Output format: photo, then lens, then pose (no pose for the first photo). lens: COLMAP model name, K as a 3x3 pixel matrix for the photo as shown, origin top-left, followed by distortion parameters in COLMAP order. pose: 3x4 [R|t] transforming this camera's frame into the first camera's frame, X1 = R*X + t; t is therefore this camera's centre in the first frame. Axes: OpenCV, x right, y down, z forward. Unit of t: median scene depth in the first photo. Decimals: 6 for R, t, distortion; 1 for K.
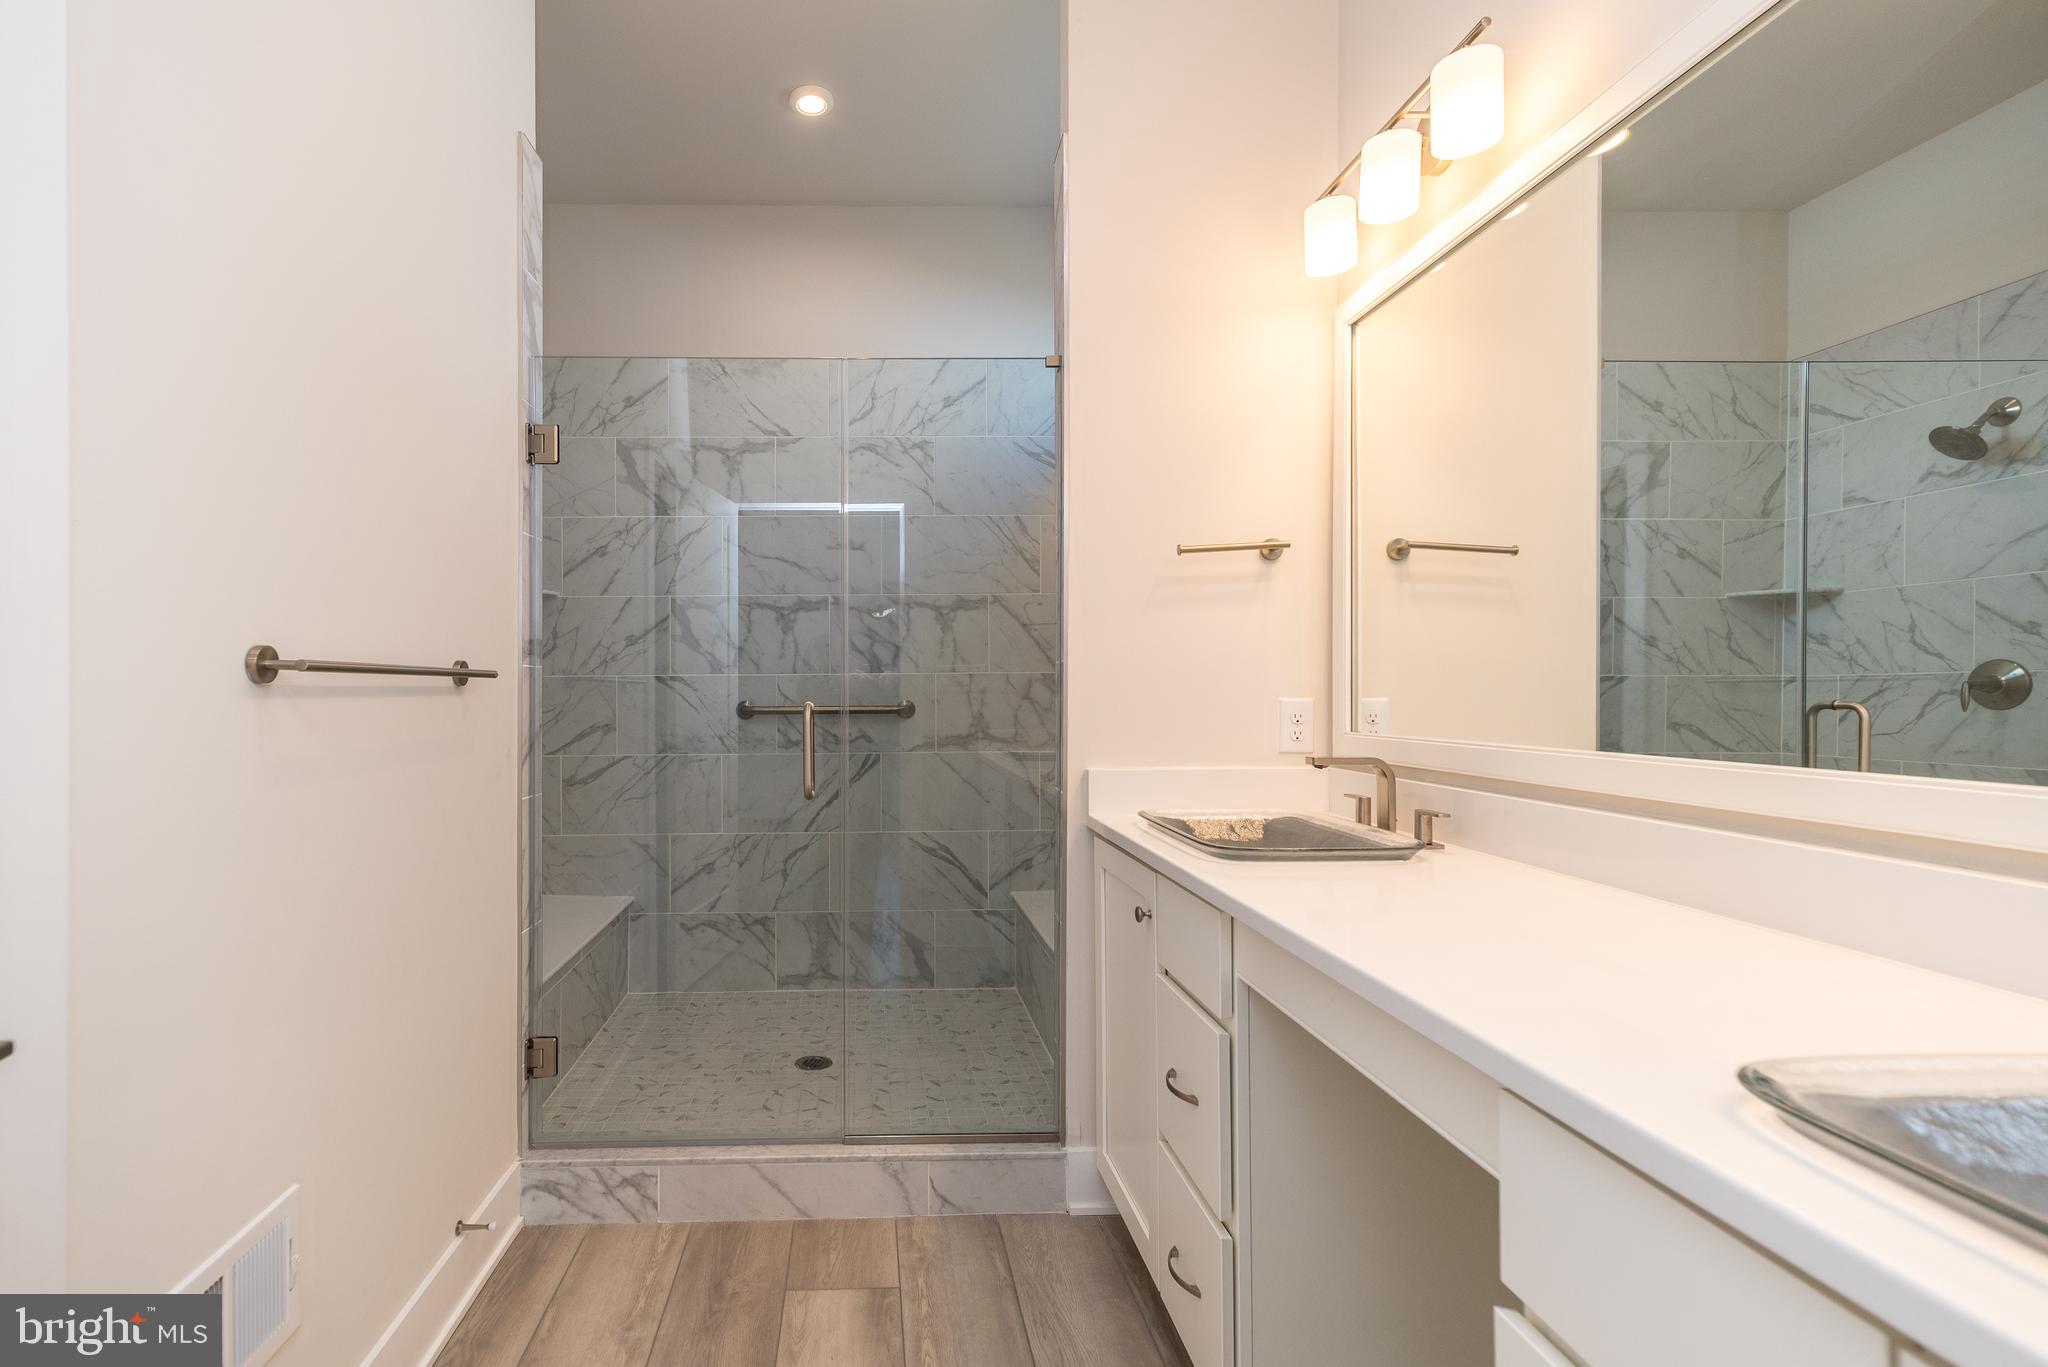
lens RADIAL K [[945.8, 0, 881.5], [0, 945.8, 705.8], [0, 0, 1]] dist [0.007536, -0.000179]
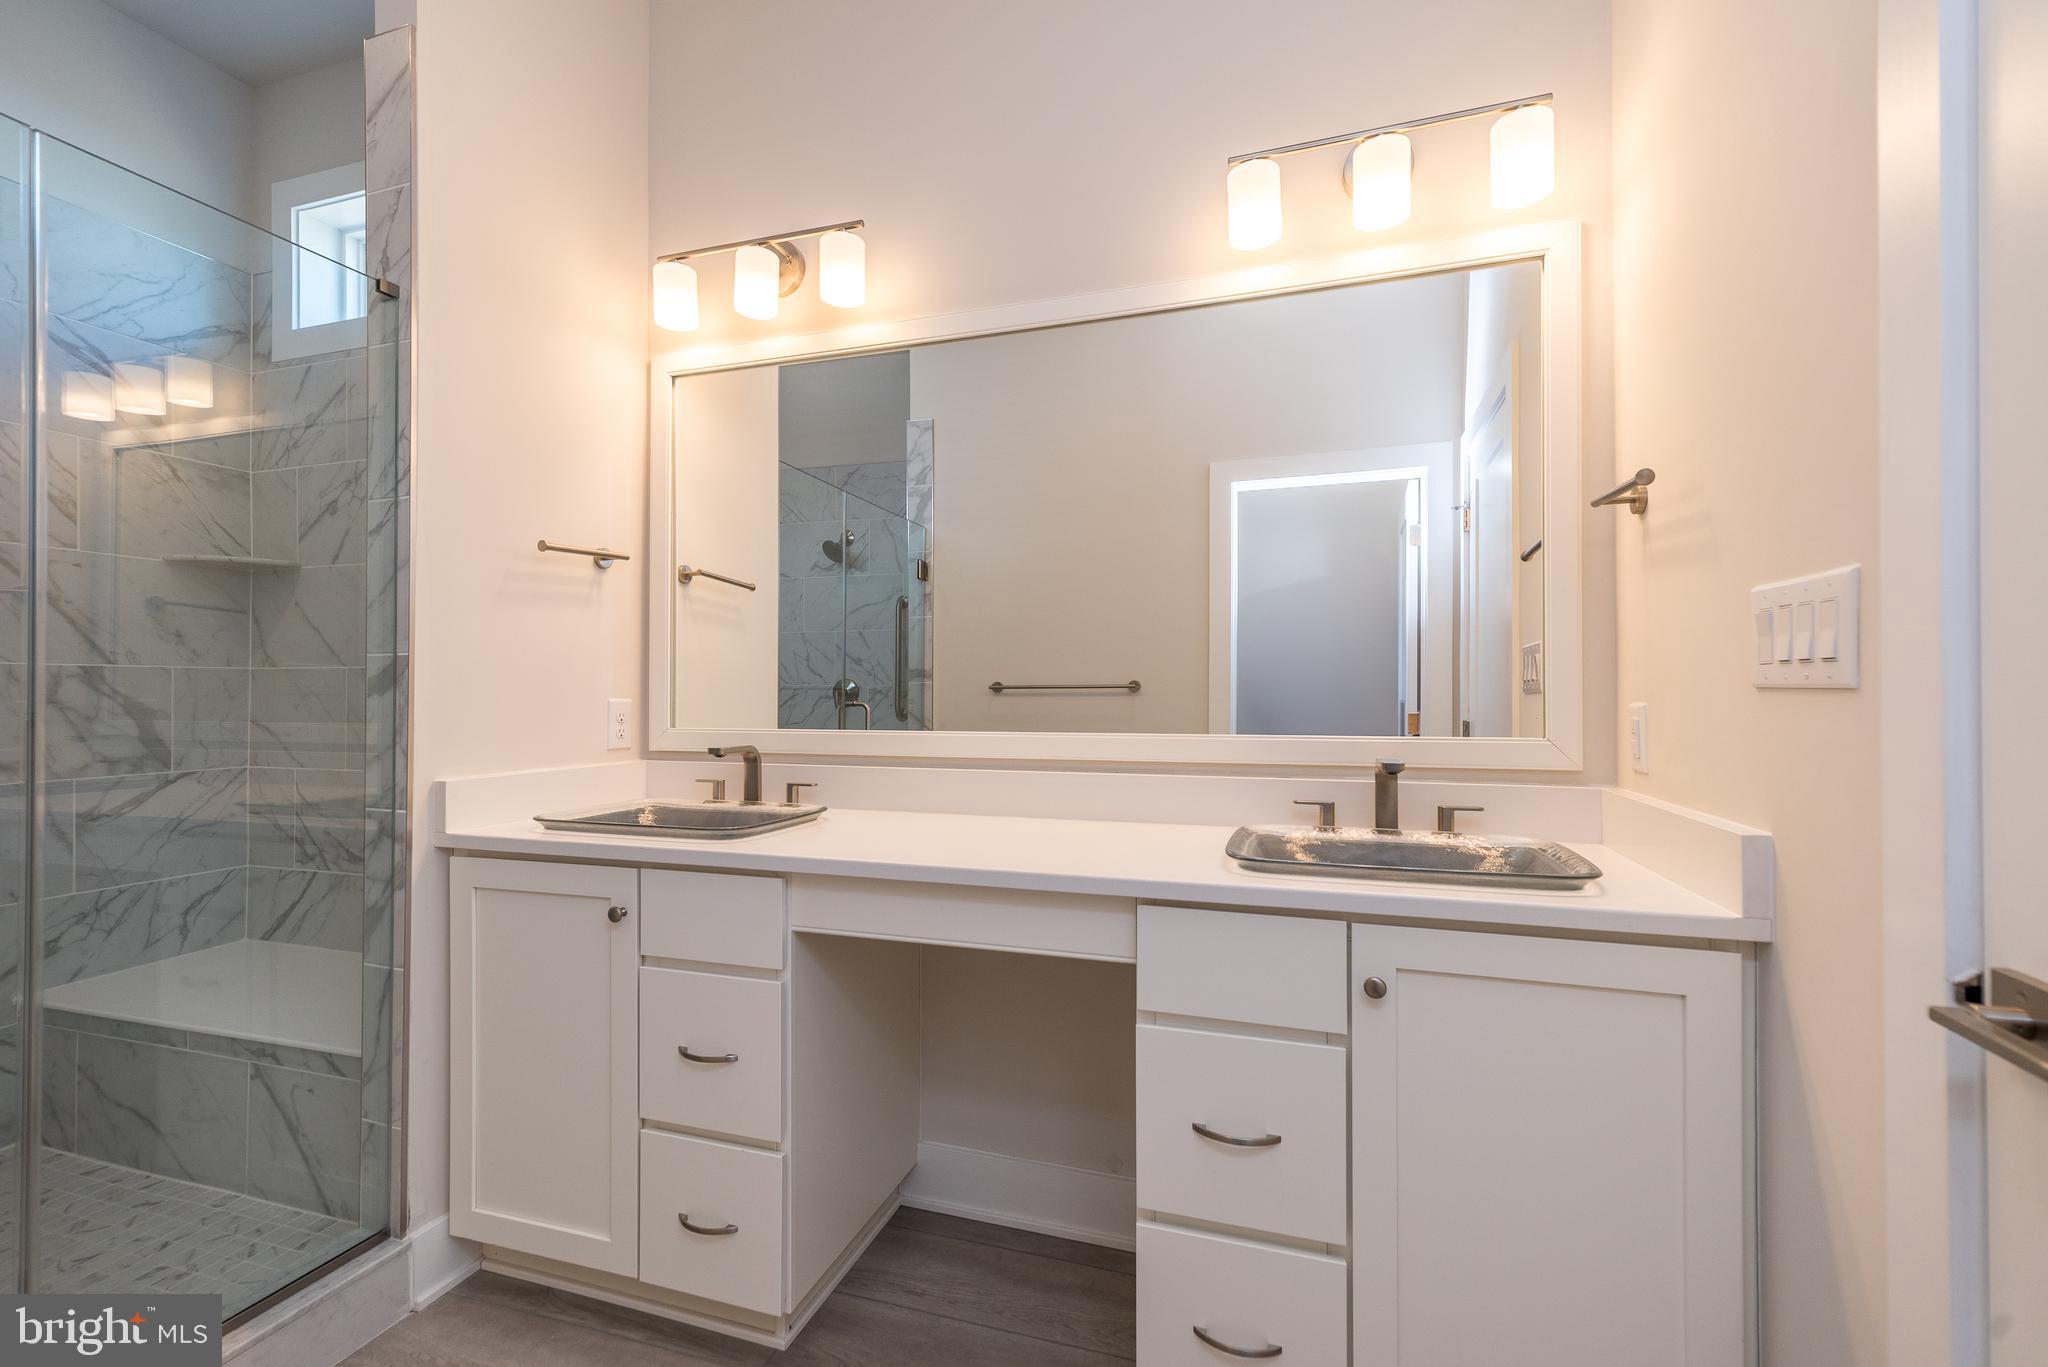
lens RADIAL K [[892.9, 0, 1022.0], [0, 892.9, 703.3], [0, 0, 1]] dist [0.001251, 0.000189]
pose [[0.321456, -0.002388, 0.946921, -0.276445], [0.011908, 0.999928, -0.001521, 0.003227], [-0.946850, 0.011765, 0.321461, 0.168986]]
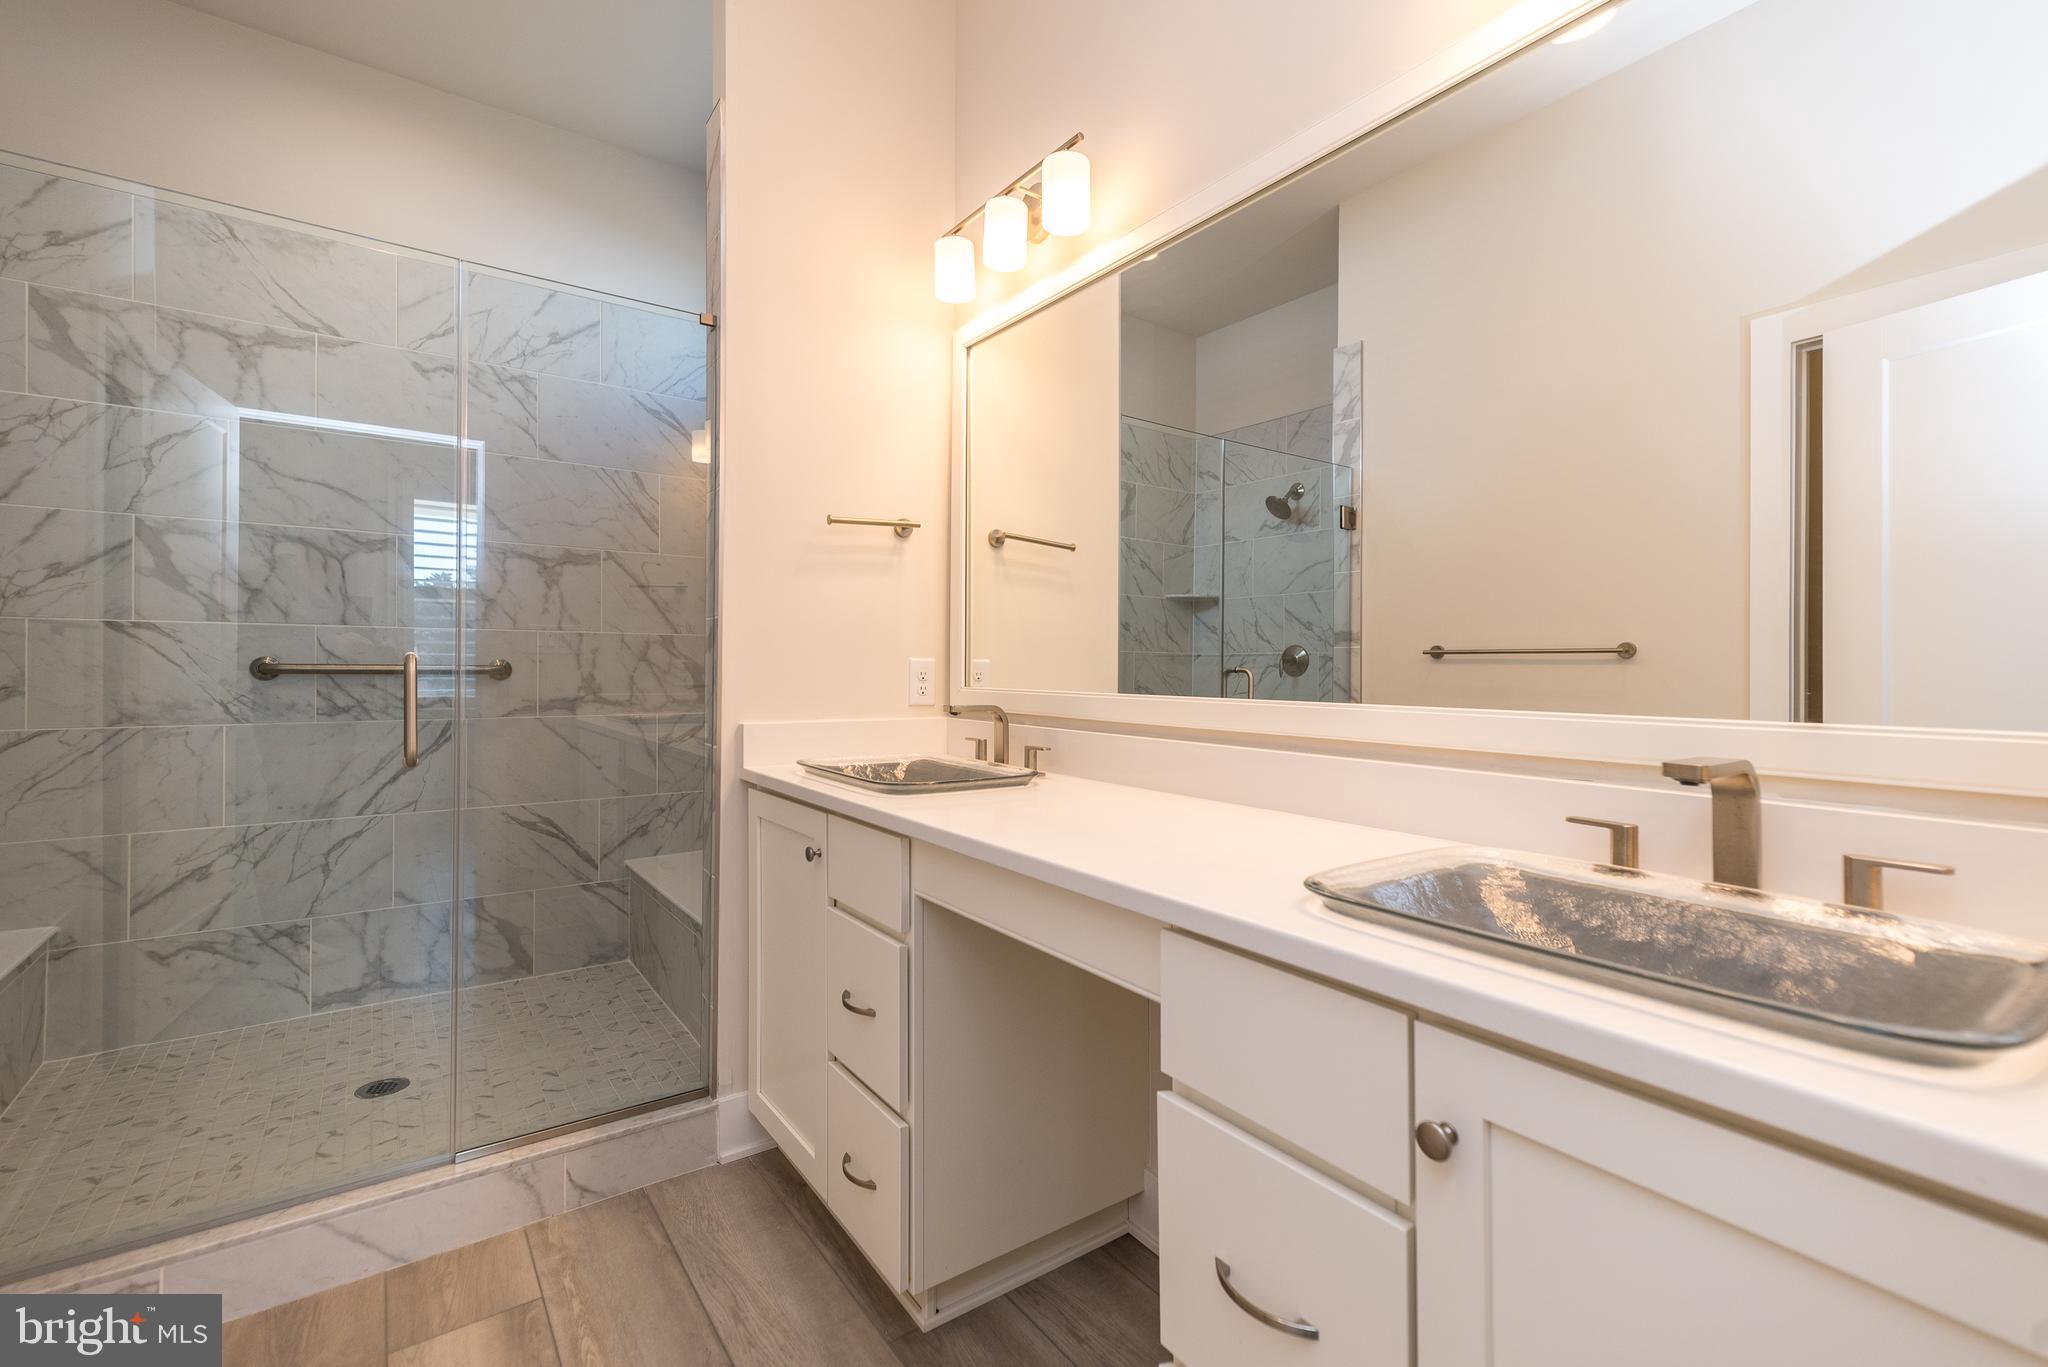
lens RADIAL K [[899.8, 0, 1027.2], [0, 899.8, 674.3], [0, 0, 1]] dist [0.007290, 0.000172]
pose [[0.821058, 0.008332, 0.570784, -0.061608], [-0.005373, 0.999962, -0.006868, 0.013274], [-0.570819, 0.002572, 0.821072, 0.014803]]
